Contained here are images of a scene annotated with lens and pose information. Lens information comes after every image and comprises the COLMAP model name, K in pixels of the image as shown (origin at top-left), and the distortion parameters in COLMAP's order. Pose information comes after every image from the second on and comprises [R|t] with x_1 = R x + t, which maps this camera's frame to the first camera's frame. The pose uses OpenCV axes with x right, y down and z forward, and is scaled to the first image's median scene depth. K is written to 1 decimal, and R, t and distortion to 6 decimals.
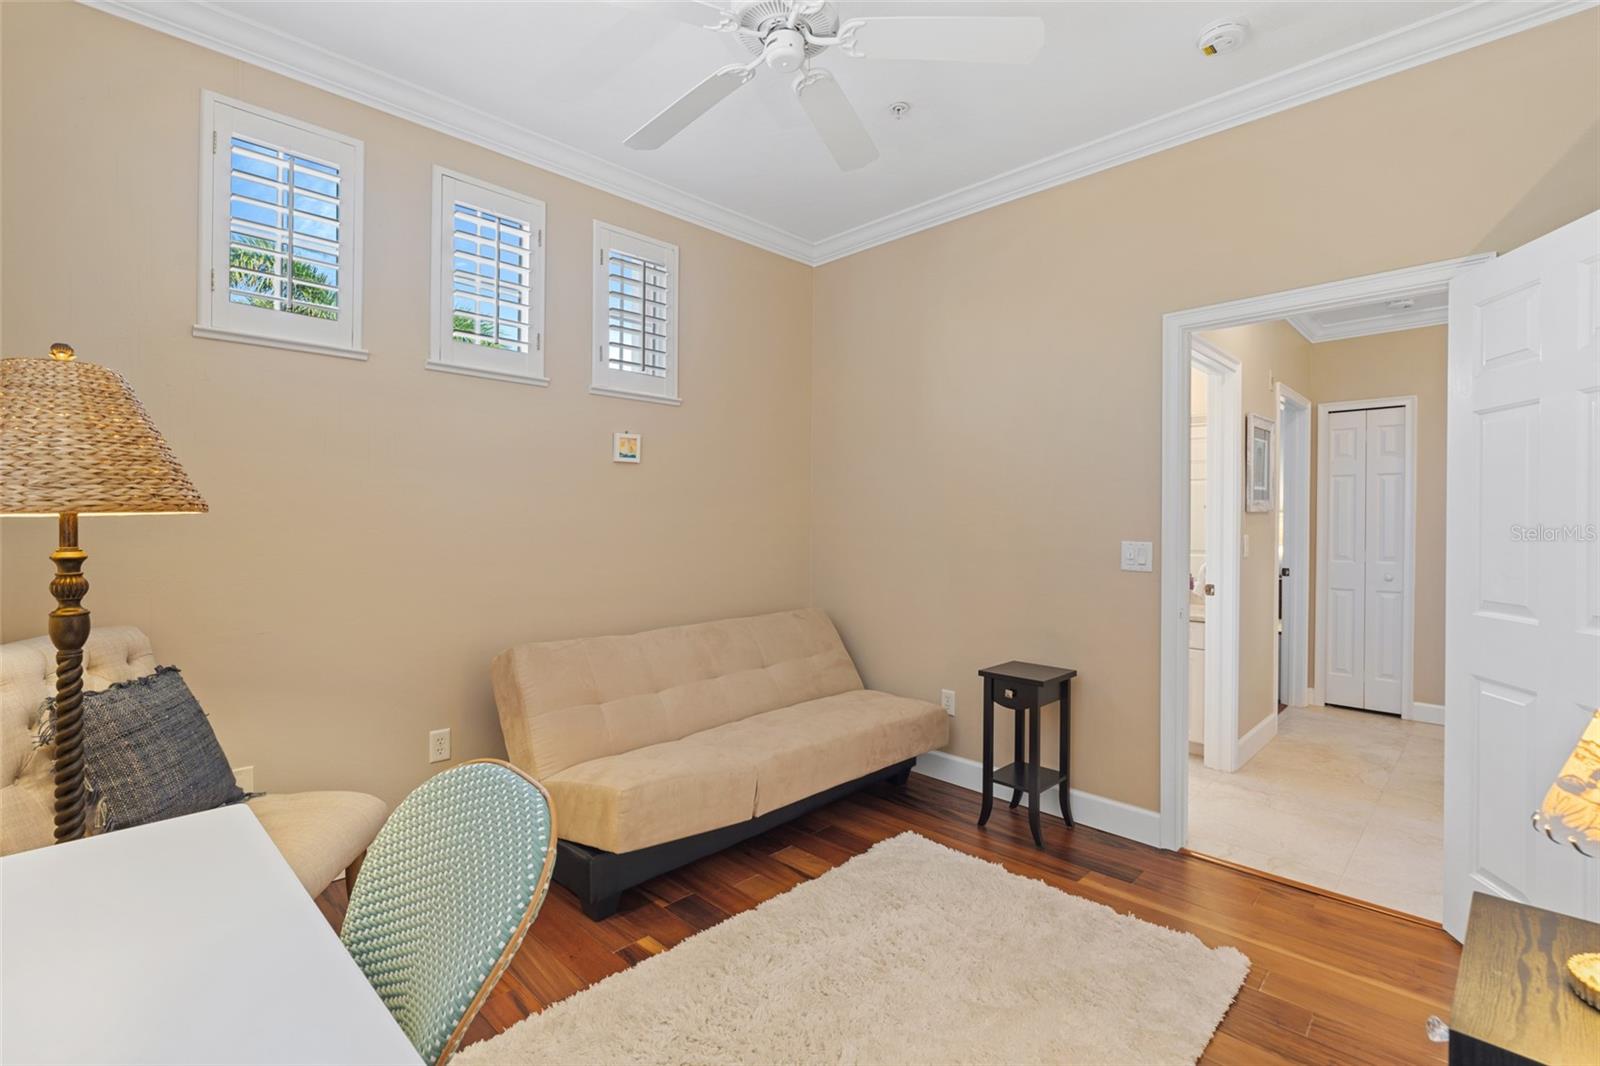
lens RADIAL K [[737.6, 0, 794.9], [0, 737.6, 531.7], [0, 0, 1]] dist [-0.005689, 0.001600]
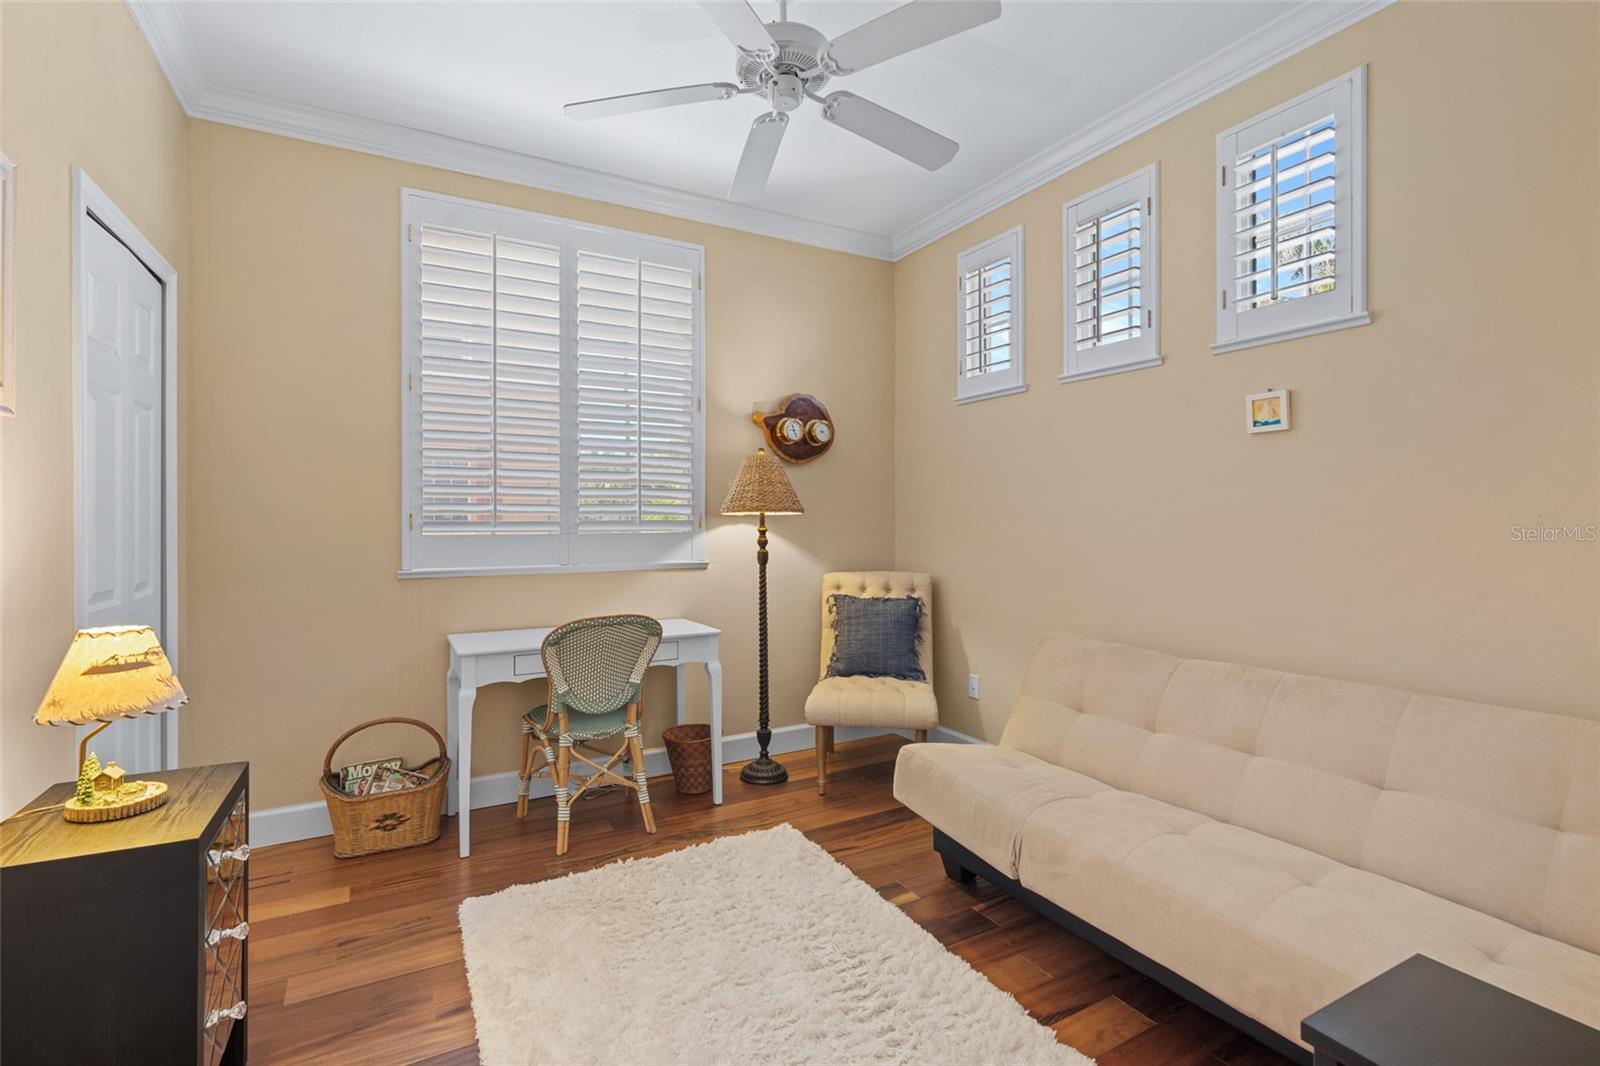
lens RADIAL K [[725.0, 0, 787.7], [0, 725.0, 538.3], [0, 0, 1]] dist [0.015573, 0.000088]
pose [[-0.289354, 0.016948, -0.957072, 0.836231], [-0.018821, 0.999549, 0.023390, 0.002453], [0.957037, 0.024781, -0.288905, 1.071297]]
